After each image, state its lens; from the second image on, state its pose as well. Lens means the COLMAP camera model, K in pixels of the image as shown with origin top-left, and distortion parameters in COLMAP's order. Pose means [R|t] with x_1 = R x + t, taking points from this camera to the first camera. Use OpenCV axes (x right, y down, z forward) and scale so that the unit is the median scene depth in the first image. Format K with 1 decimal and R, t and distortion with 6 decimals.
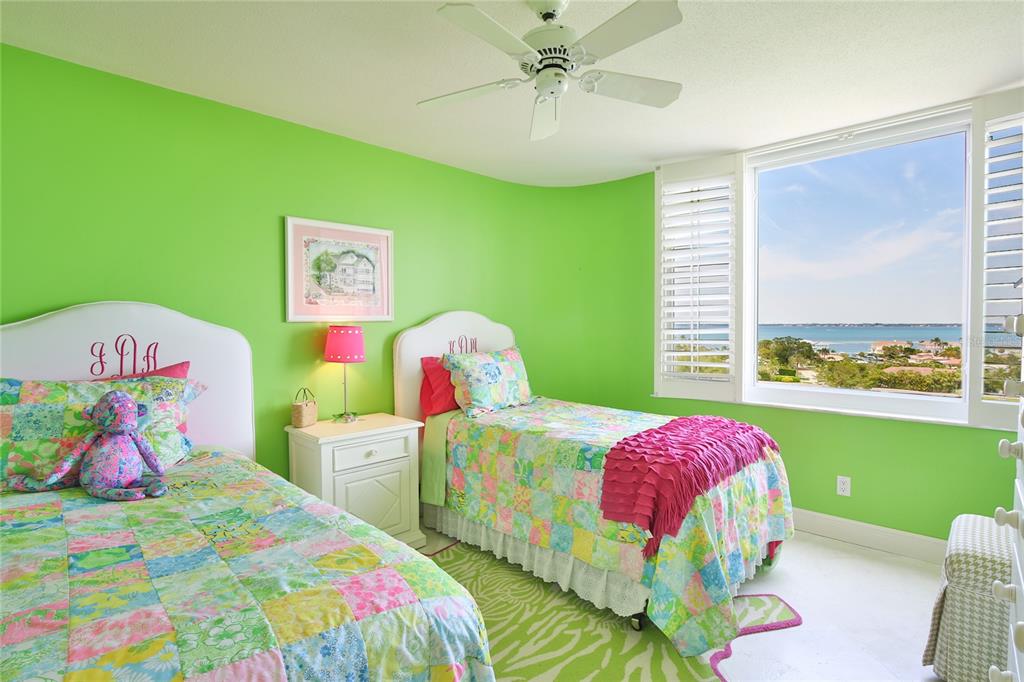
lens RADIAL K [[505.0, 0, 513.7], [0, 505.0, 337.8], [0, 0, 1]] dist [-0.035686, 0.004721]
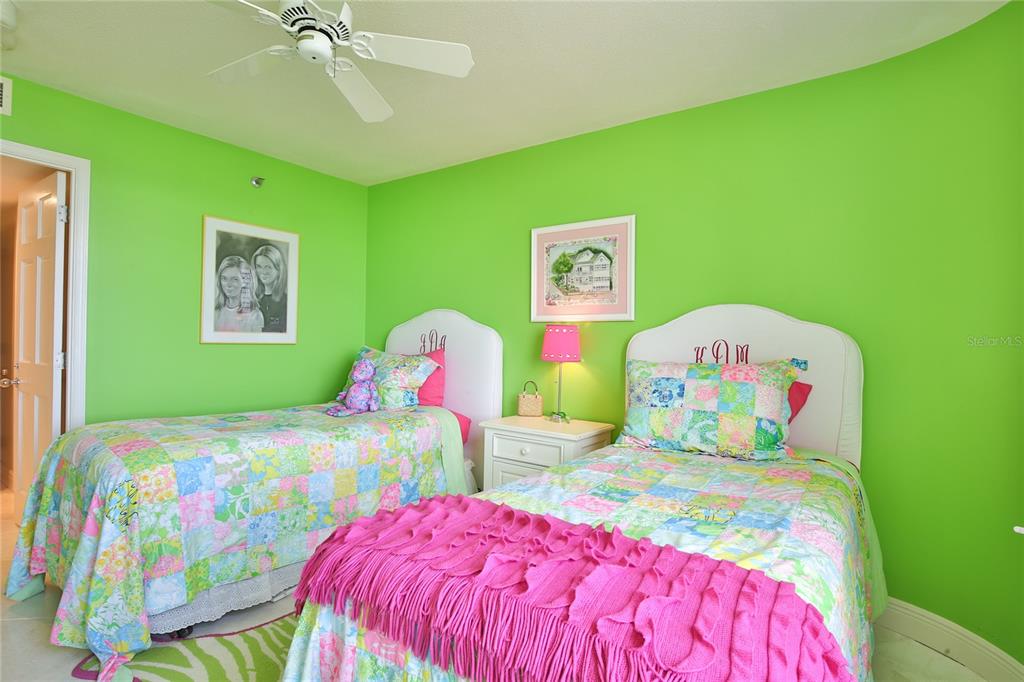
lens RADIAL K [[505.0, 0, 511.4], [0, 505.0, 340.8], [0, 0, 1]] dist [-0.035686, 0.004721]
pose [[0.144690, 0.017085, -0.989330, 0.626908], [-0.039972, 0.999136, 0.011409, 0.000575], [0.988669, 0.037894, 0.145248, 0.730067]]
